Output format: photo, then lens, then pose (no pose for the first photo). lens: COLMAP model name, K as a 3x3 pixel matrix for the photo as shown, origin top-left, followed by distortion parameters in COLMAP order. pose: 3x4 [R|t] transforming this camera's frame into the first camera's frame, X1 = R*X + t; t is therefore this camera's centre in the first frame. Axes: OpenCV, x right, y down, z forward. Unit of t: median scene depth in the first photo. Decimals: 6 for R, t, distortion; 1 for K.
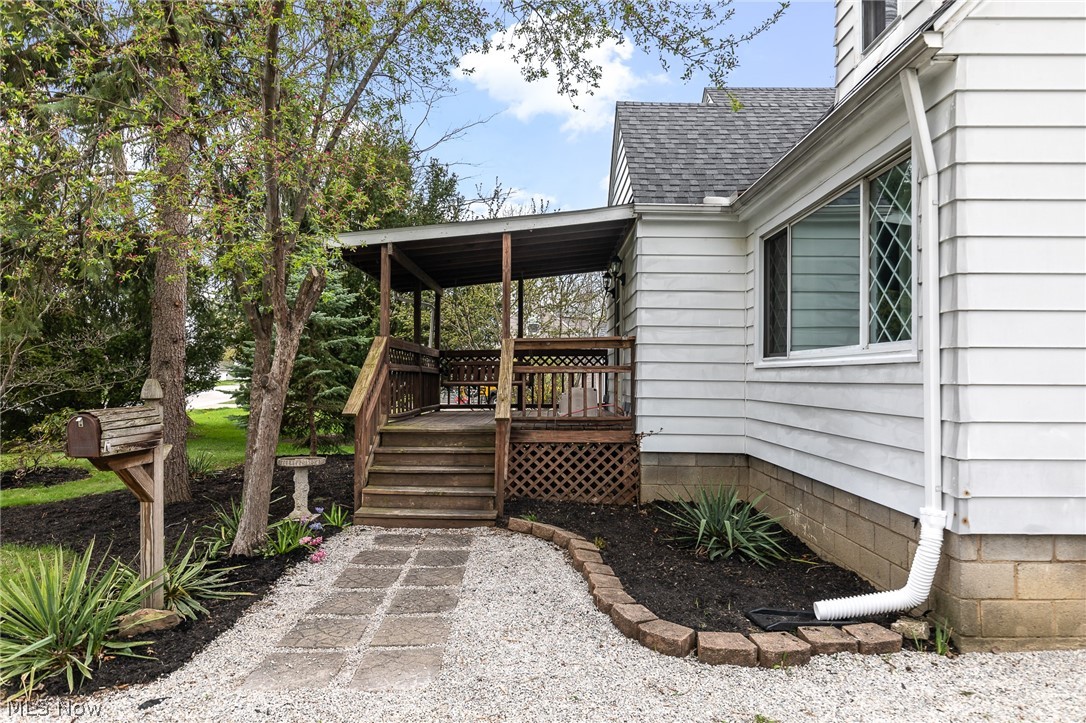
lens RADIAL K [[616.9, 0, 543.6], [0, 616.9, 371.1], [0, 0, 1]] dist [-0.007527, -0.001184]
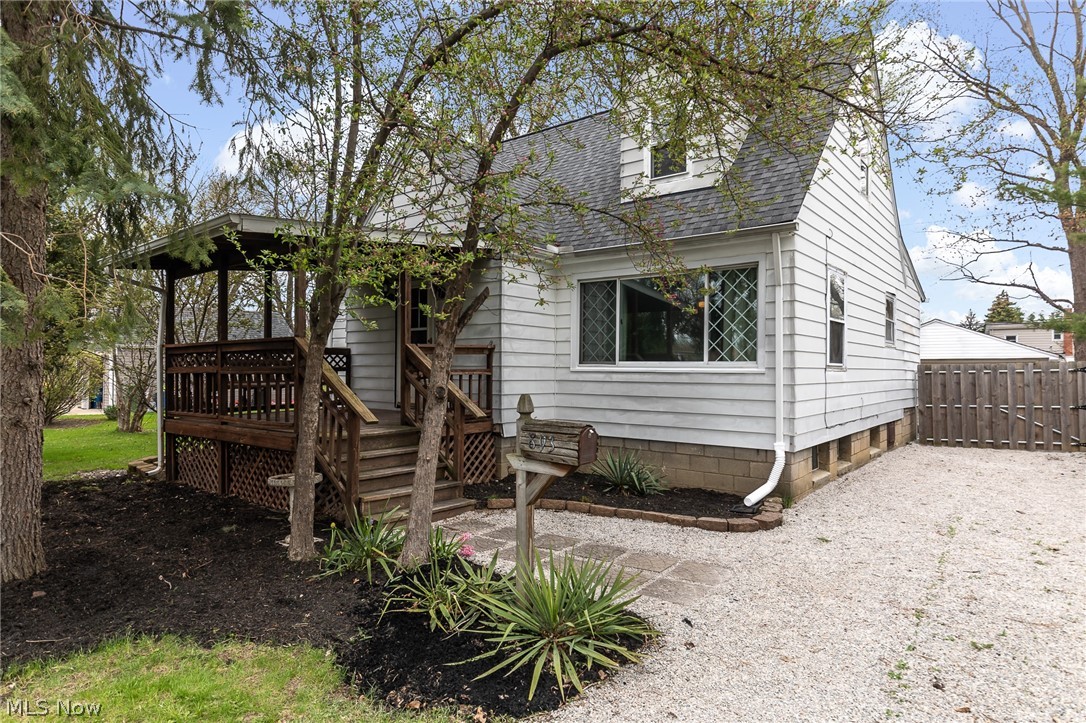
lens RADIAL K [[626.4, 0, 548.3], [0, 626.4, 362.2], [0, 0, 1]] dist [0.037846, 0.000308]
pose [[0.623156, 0.007515, 0.782062, -1.228518], [-0.013205, 0.999912, 0.000914, -0.038073], [-0.781986, -0.010897, 0.623200, 0.211048]]
